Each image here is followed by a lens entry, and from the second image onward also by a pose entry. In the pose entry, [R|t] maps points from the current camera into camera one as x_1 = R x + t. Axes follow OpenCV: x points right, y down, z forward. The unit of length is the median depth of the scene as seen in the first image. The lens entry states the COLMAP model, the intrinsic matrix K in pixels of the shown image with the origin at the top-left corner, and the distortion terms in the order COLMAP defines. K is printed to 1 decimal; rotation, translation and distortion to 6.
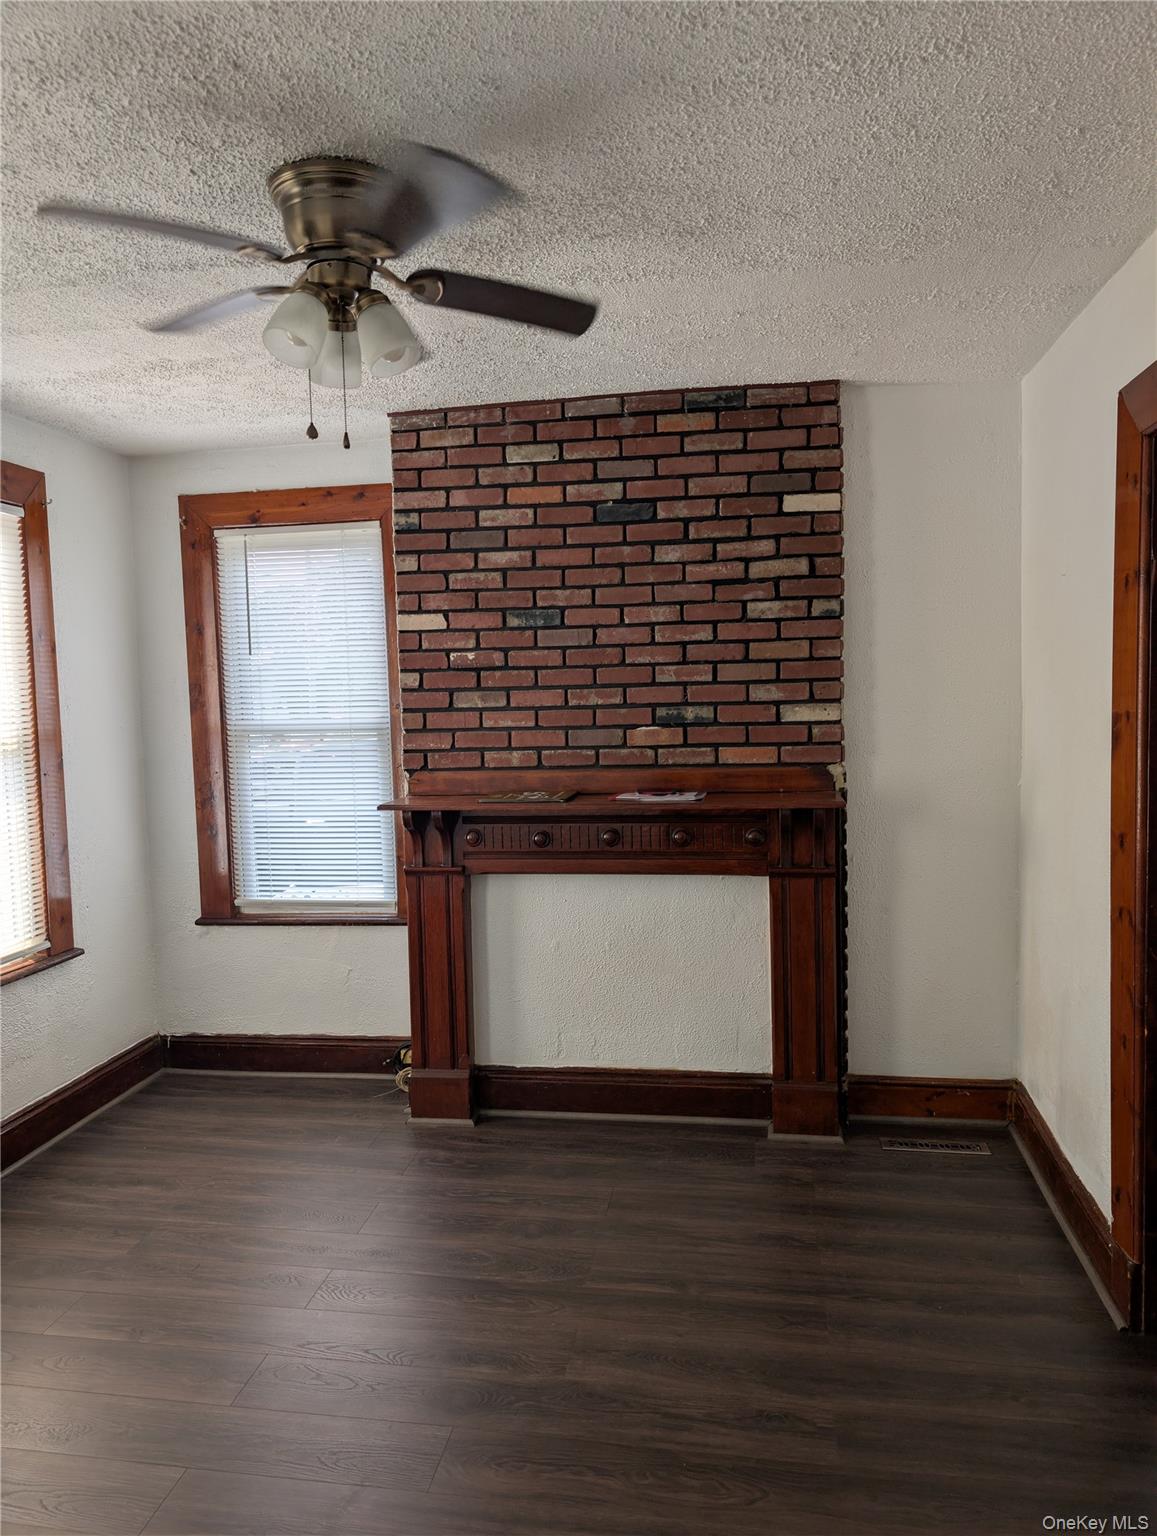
lens RADIAL K [[1101.7, 0, 560.9], [0, 1101.7, 767.6], [0, 0, 1]] dist [-0.003398, -0.006542]
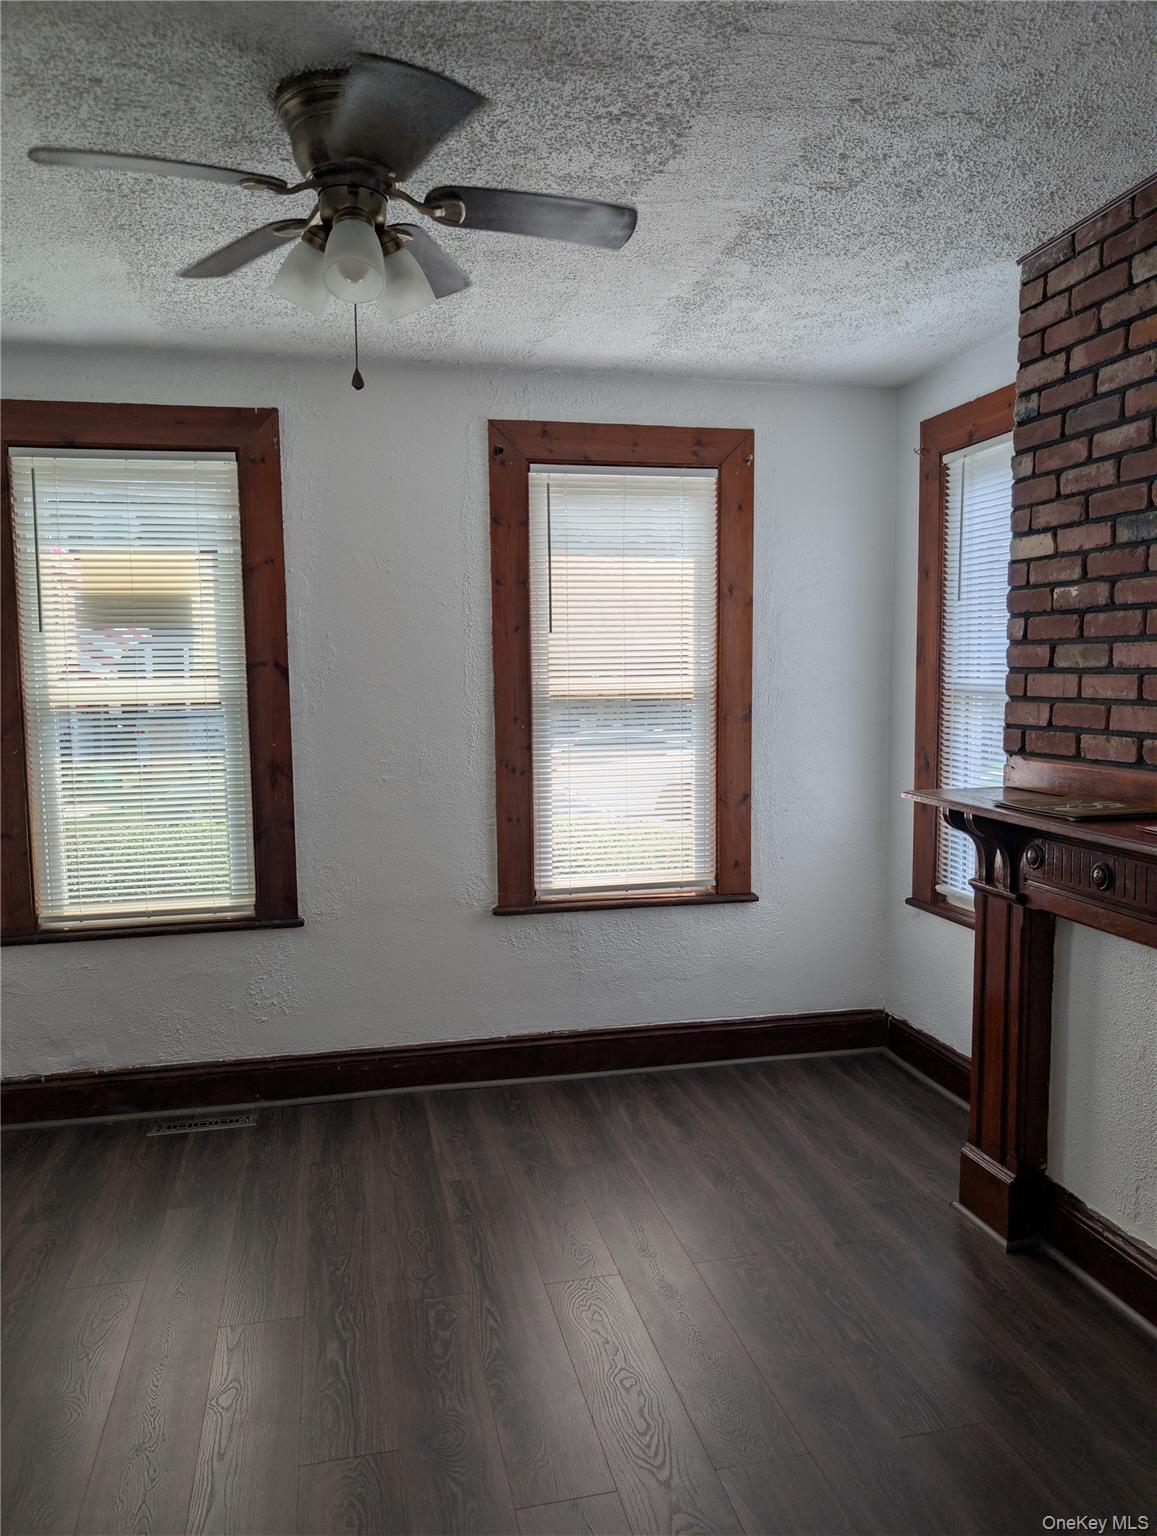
lens RADIAL K [[1092.9, 0, 572.5], [0, 1092.9, 774.3], [0, 0, 1]] dist [-0.006793, -0.007640]
pose [[0.374272, 0.109186, -0.920869, 0.434974], [-0.063273, 0.993737, 0.092109, -0.031571], [0.925158, 0.023792, 0.378836, 0.461903]]
